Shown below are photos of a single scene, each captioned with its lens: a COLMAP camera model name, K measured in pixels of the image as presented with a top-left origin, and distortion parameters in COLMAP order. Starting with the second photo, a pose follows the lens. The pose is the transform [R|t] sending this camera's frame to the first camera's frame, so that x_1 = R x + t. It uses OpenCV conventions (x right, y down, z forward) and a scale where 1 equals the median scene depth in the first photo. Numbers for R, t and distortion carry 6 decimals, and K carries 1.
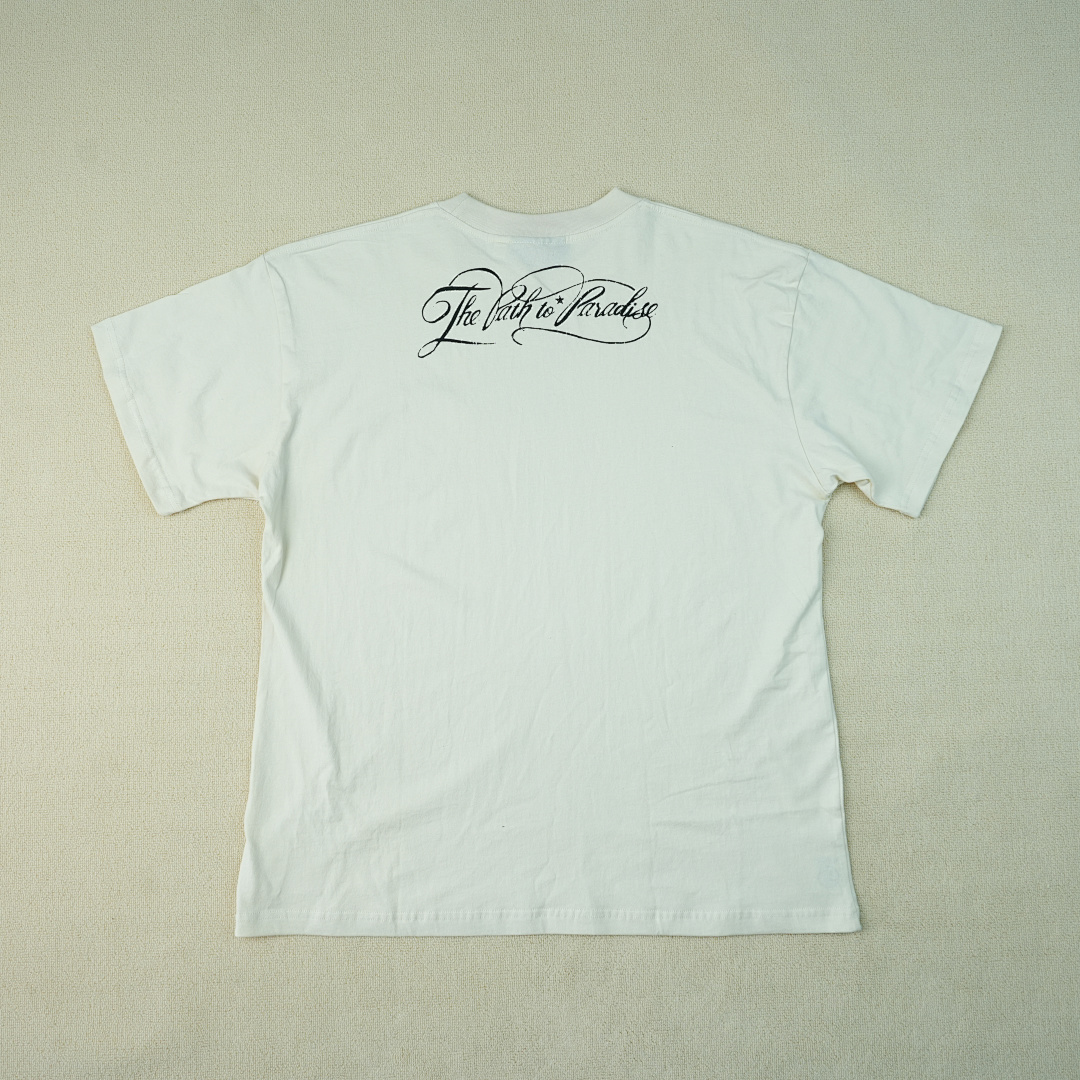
lens RADIAL K [[1049.6, 0, 536.1], [0, 1049.6, 542.6], [0, 0, 1]] dist [-0.009895, 0.000000]
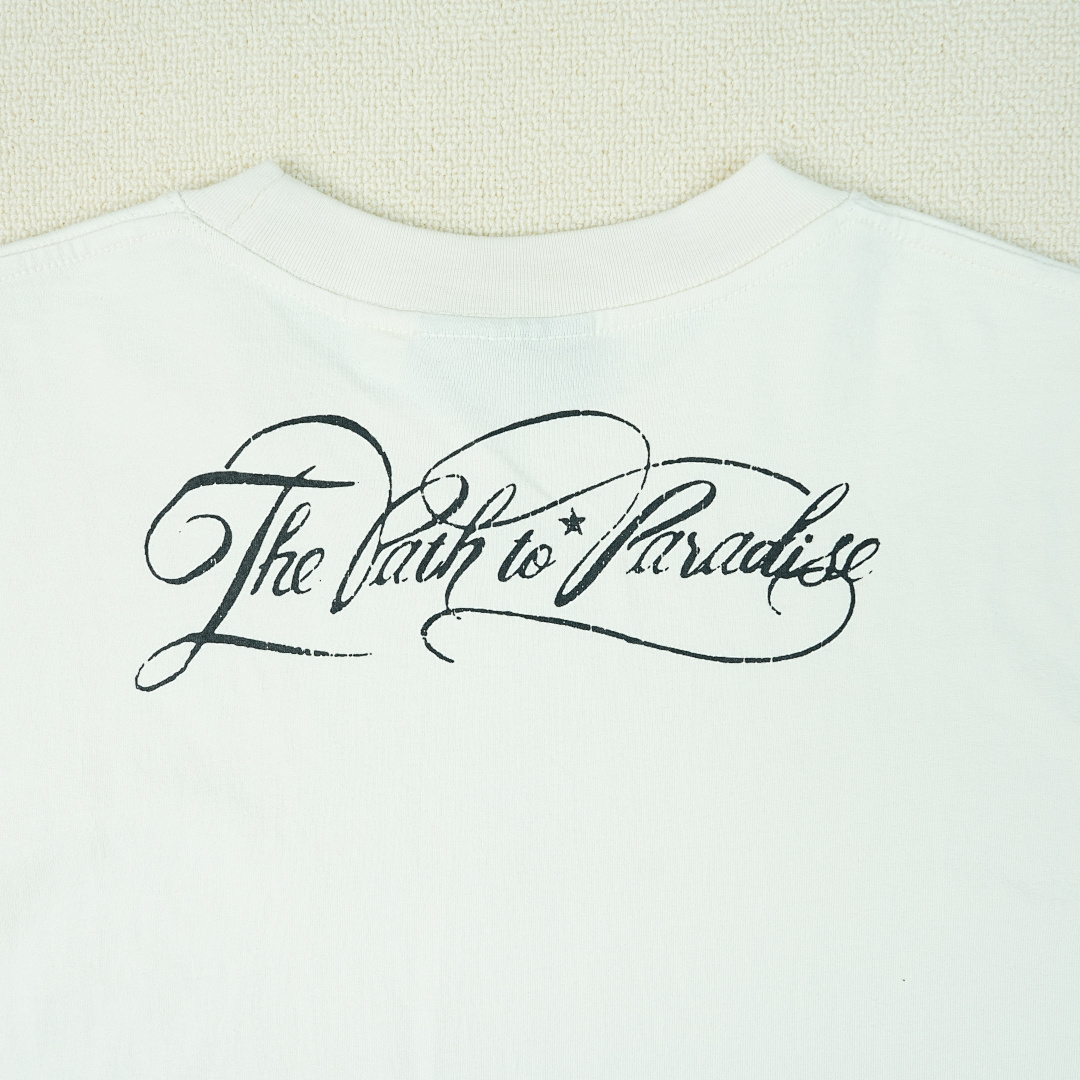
lens RADIAL K [[1049.6, 0, 545.2], [0, 1049.6, 538.9], [0, 0, 1]] dist [-0.009895, 0.000000]
pose [[0.999896, 0.012269, 0.007574, 0.011834], [-0.013266, 0.988625, 0.149816, -0.273877], [-0.005650, -0.149900, 0.988685, 0.684679]]
